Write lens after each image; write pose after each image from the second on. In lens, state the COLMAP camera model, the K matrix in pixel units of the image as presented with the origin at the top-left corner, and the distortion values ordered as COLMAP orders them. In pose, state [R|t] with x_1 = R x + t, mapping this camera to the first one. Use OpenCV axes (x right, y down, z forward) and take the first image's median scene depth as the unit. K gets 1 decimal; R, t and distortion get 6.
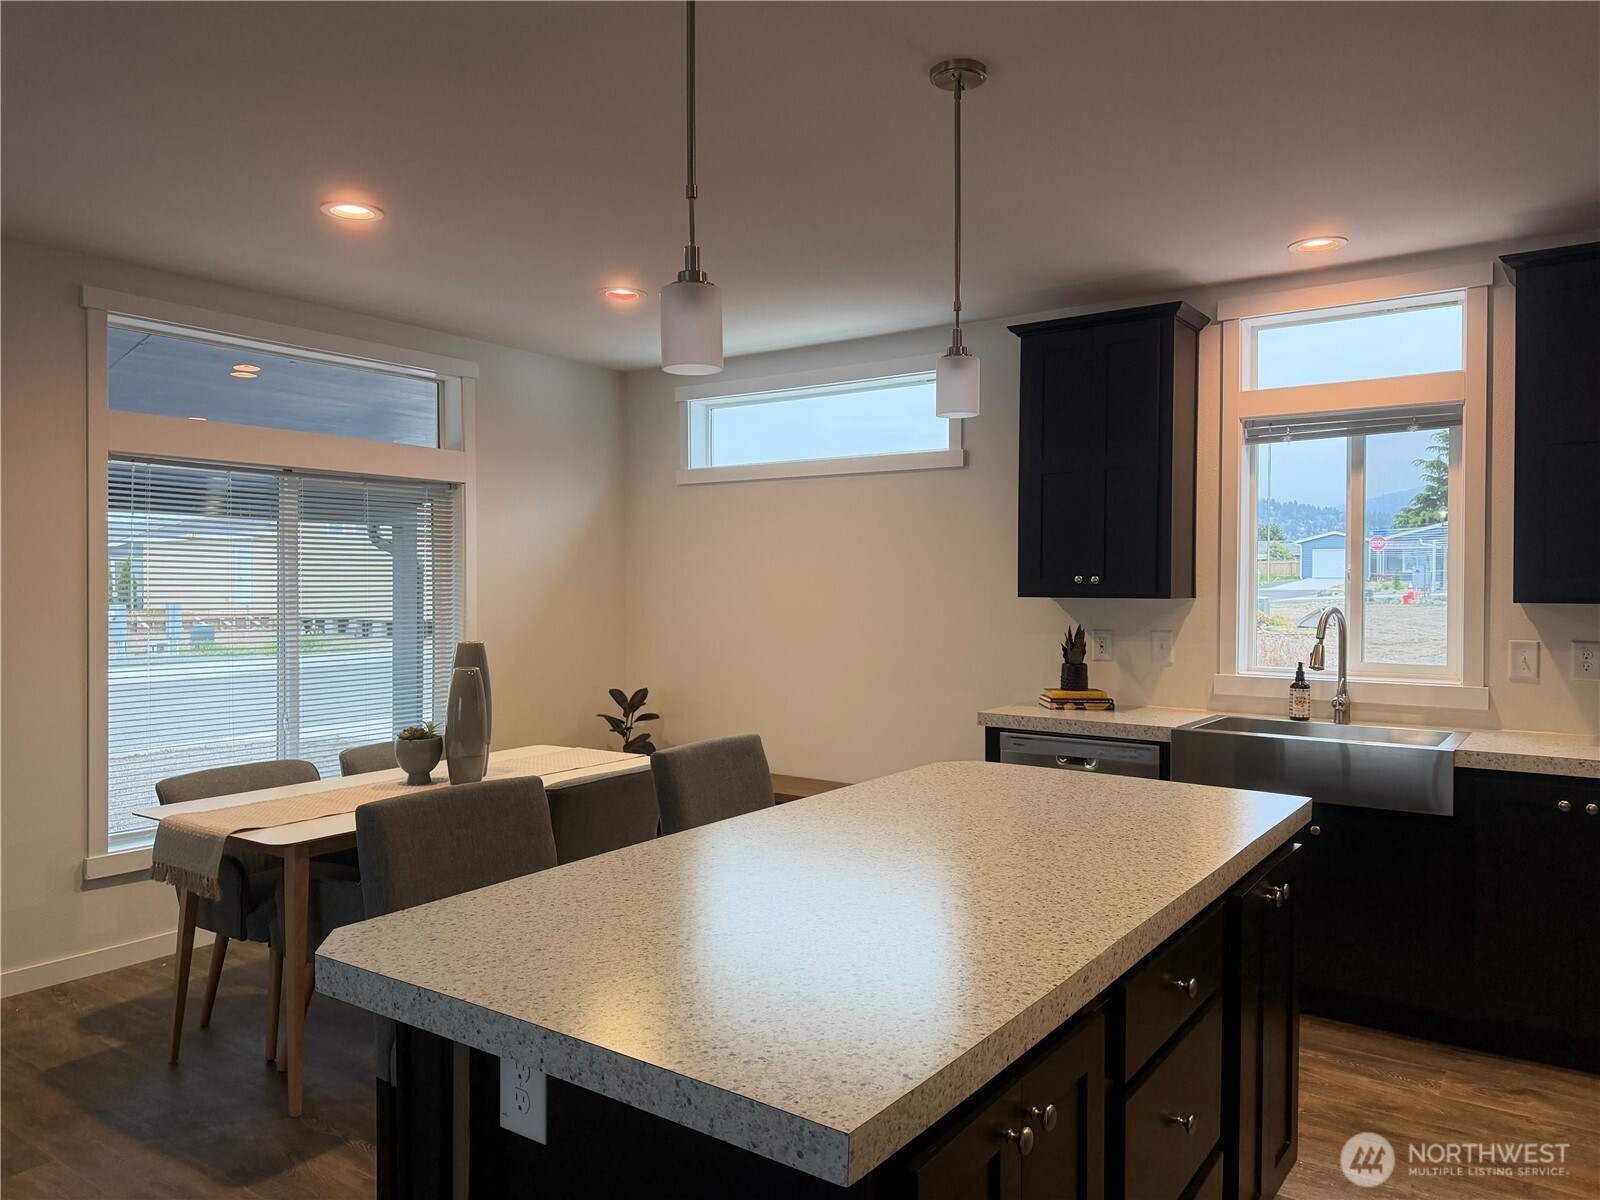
lens RADIAL K [[1118.0, 0, 800.0], [0, 1118.0, 600.0], [0, 0, 1]] dist [0.081838, -0.100419]
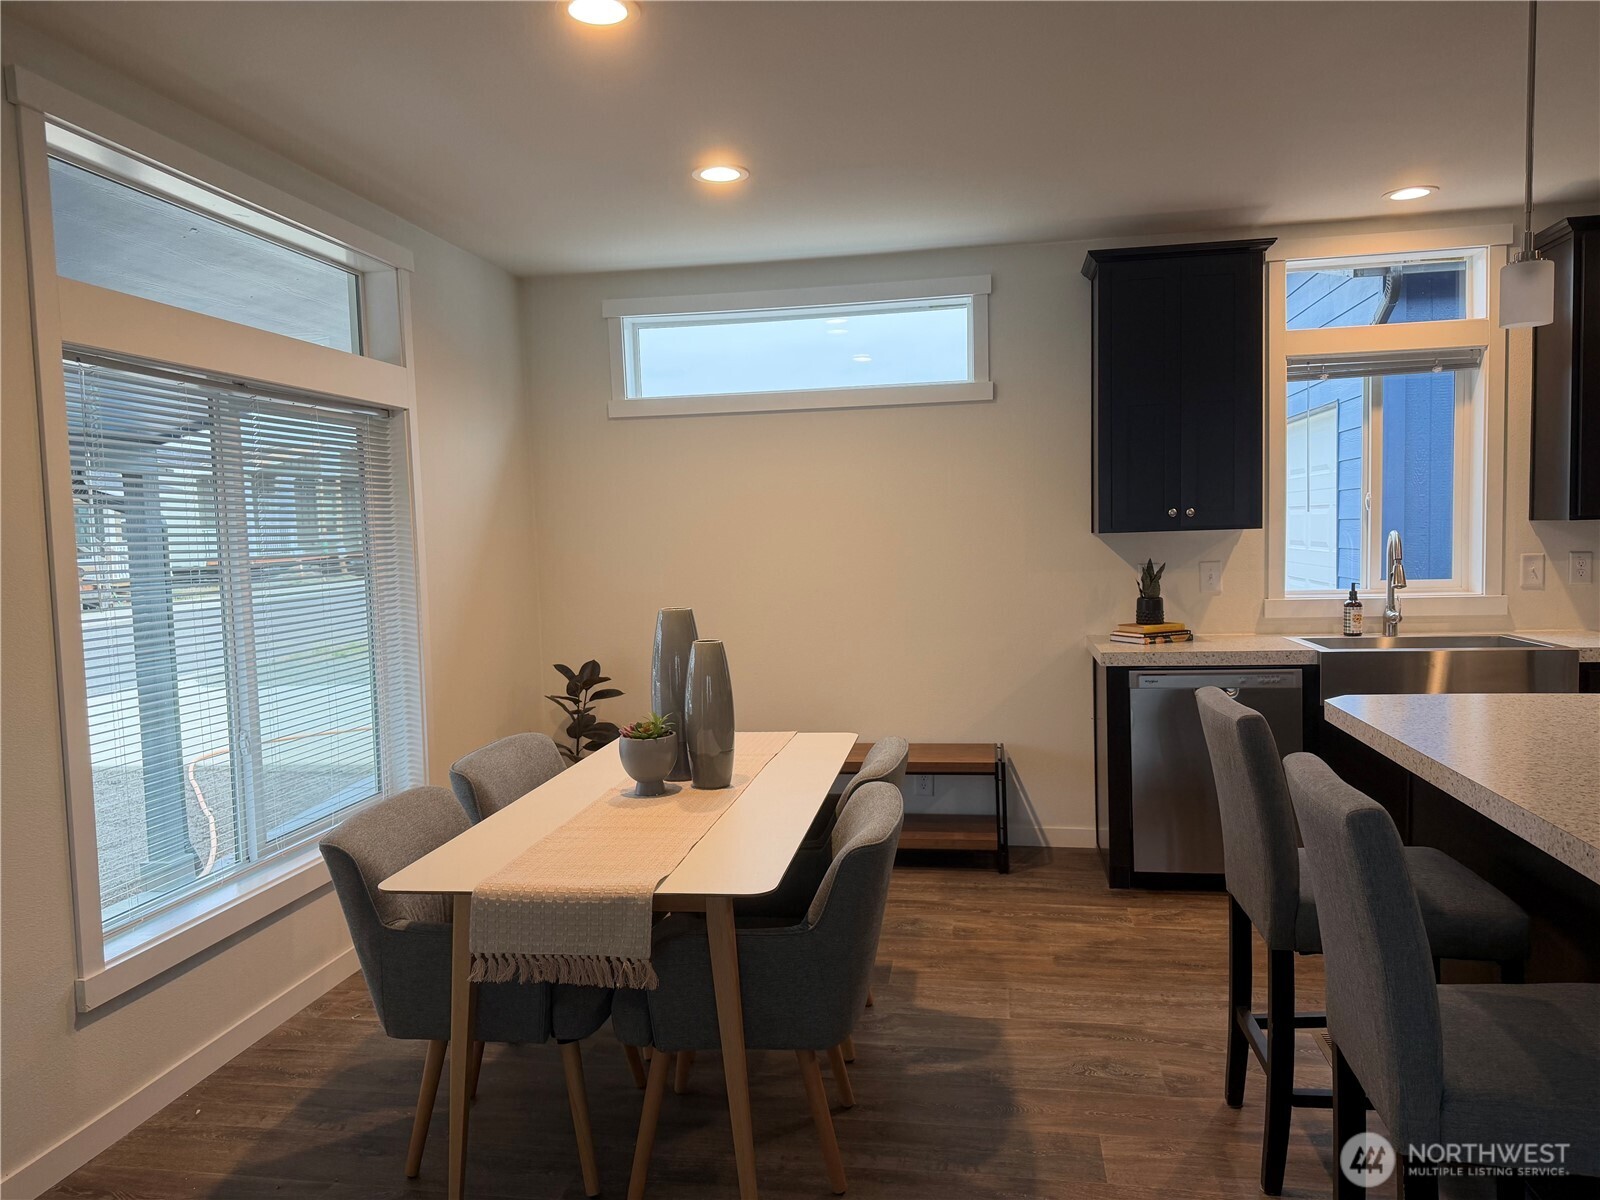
lens RADIAL K [[1120.9, 0, 790.1], [0, 1120.9, 611.0], [0, 0, 1]] dist [0.064680, -0.079508]
pose [[0.901112, -0.059283, 0.429514, -0.497466], [0.038102, 0.997603, 0.057754, -0.001979], [-0.431908, -0.035677, 0.901212, 0.240143]]
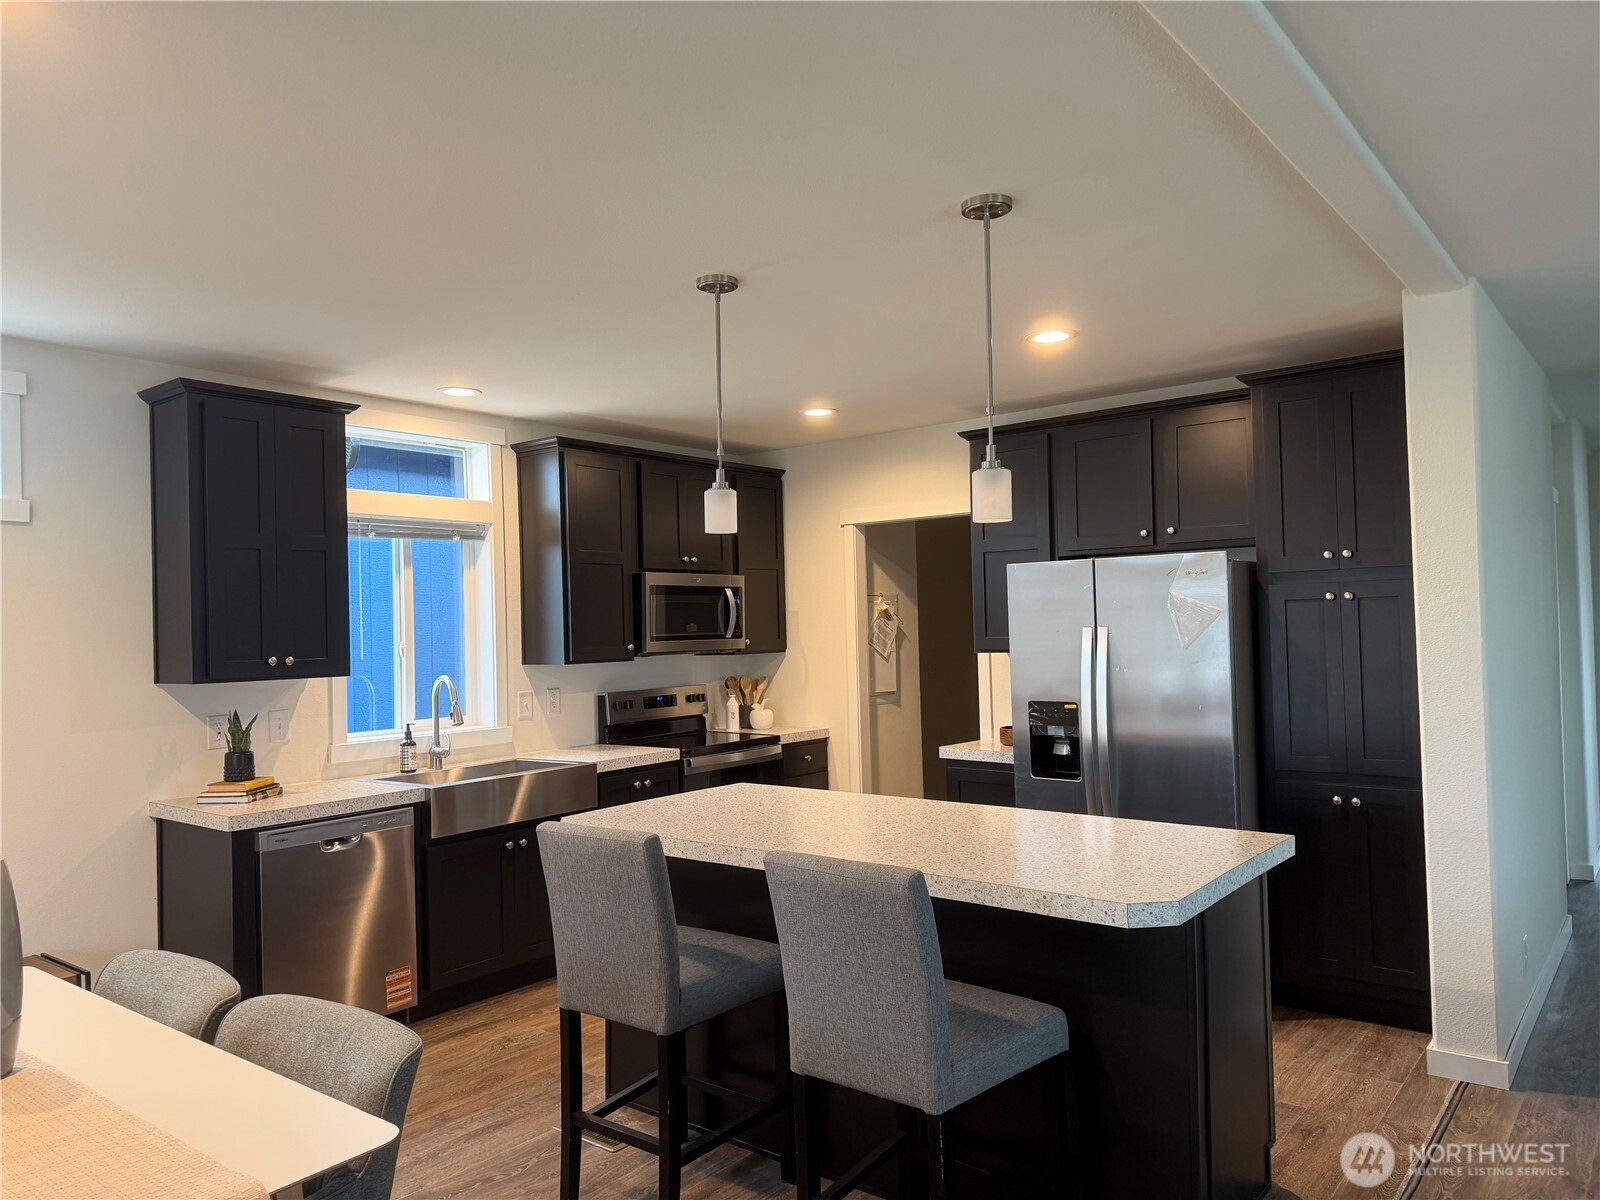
lens RADIAL K [[1116.6, 0, 805.0], [0, 1116.6, 609.7], [0, 0, 1]] dist [0.115486, -0.176431]
pose [[0.049579, 0.013981, 0.998672, -0.704029], [0.042422, 0.998970, -0.016092, -0.027436], [-0.997869, 0.043164, 0.048935, 0.498333]]
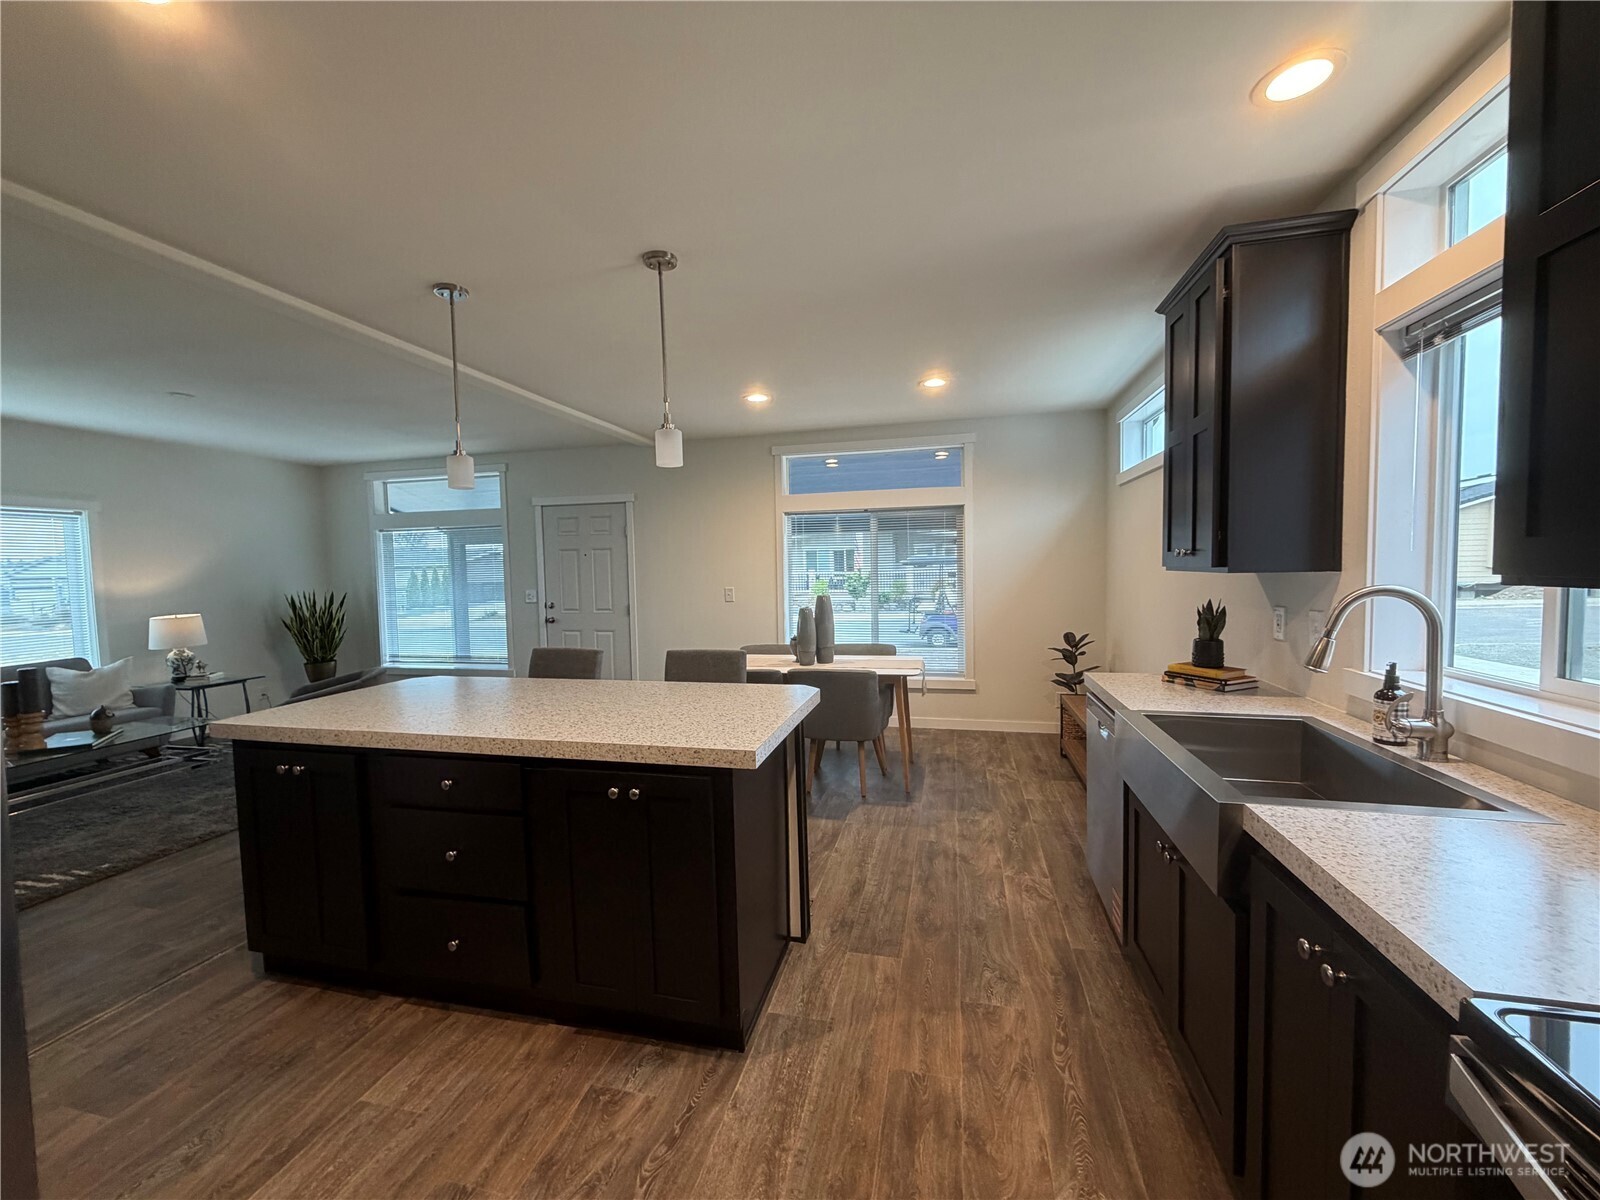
lens RADIAL K [[637.0, 0, 793.5], [0, 637.0, 600.0], [0, 0, 1]] dist [-0.001885, -0.000139]
pose [[0.366020, 0.040090, -0.929743, 0.645809], [0.006299, 0.998942, 0.045554, -0.004732], [0.930586, -0.022530, 0.365380, 0.487546]]
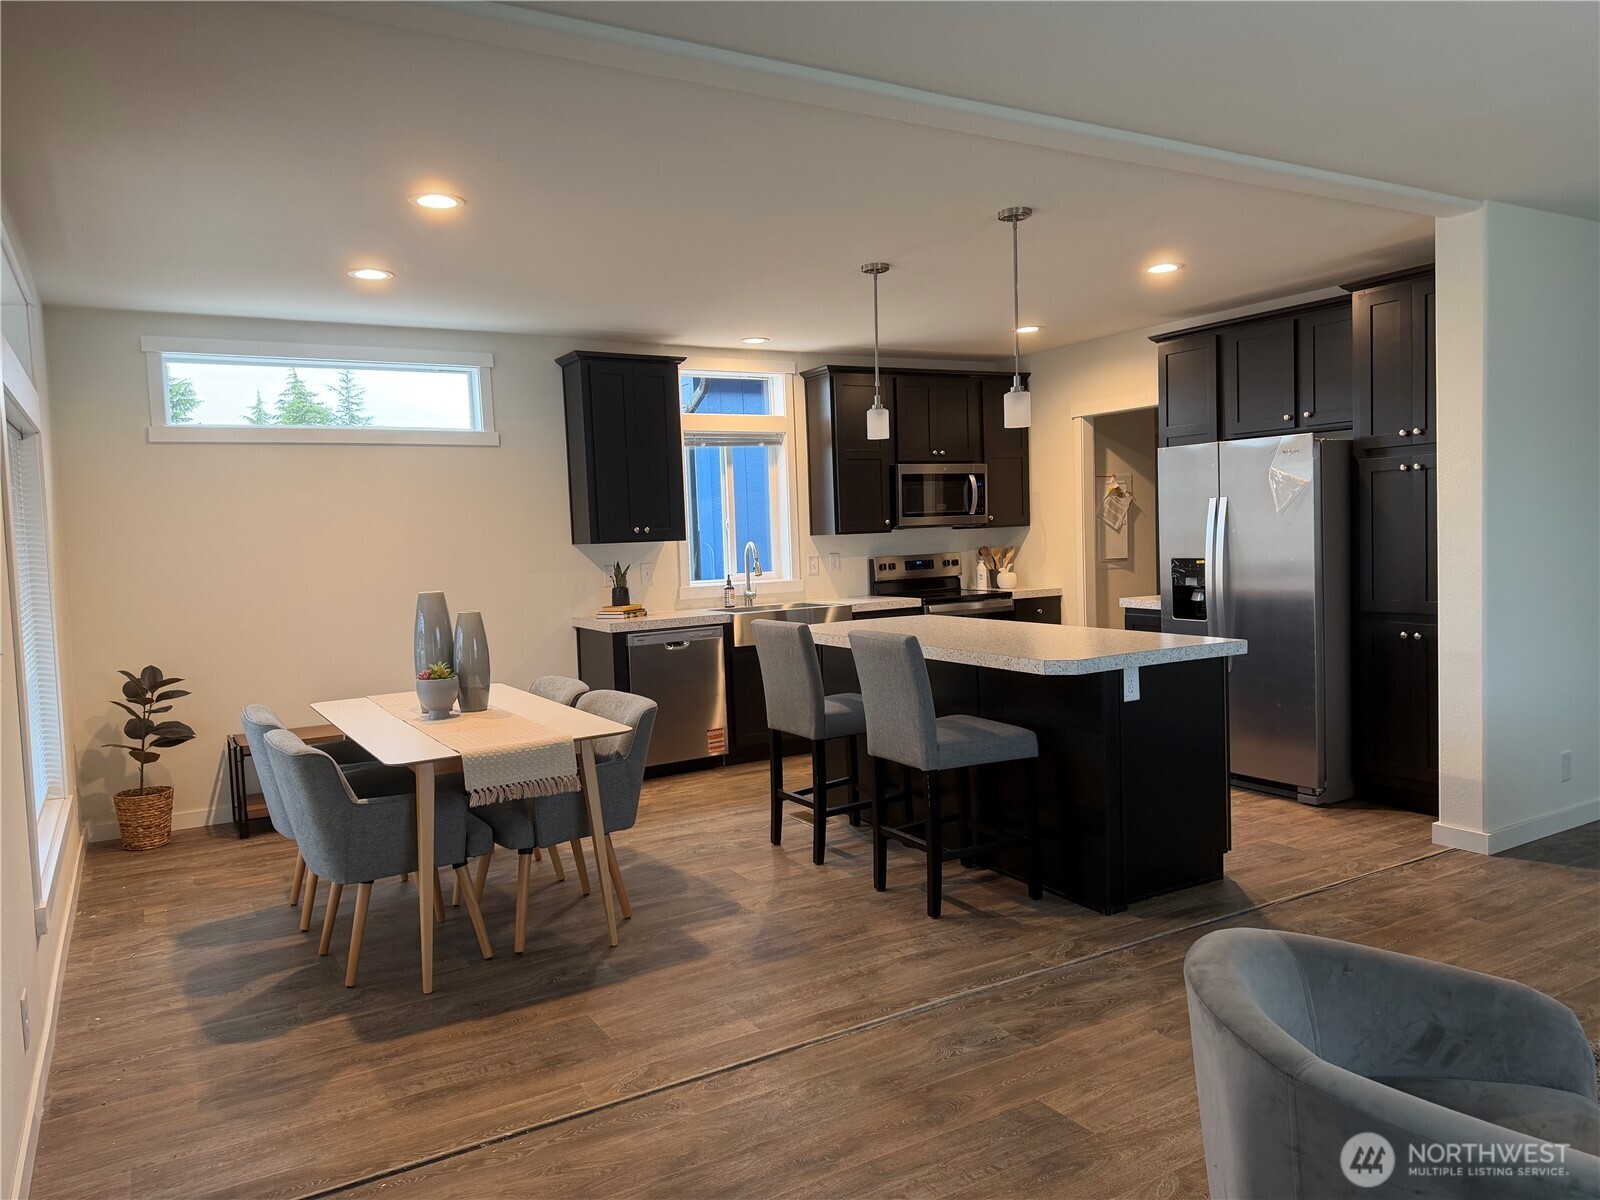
lens RADIAL K [[1118.0, 0, 800.0], [0, 1118.0, 600.0], [0, 0, 1]] dist [0.081838, -0.100419]
pose [[0.404992, -0.074121, 0.911311, -1.043841], [0.053219, 0.996930, 0.057434, 0.000610], [-0.912770, 0.025238, 0.407693, 0.191086]]
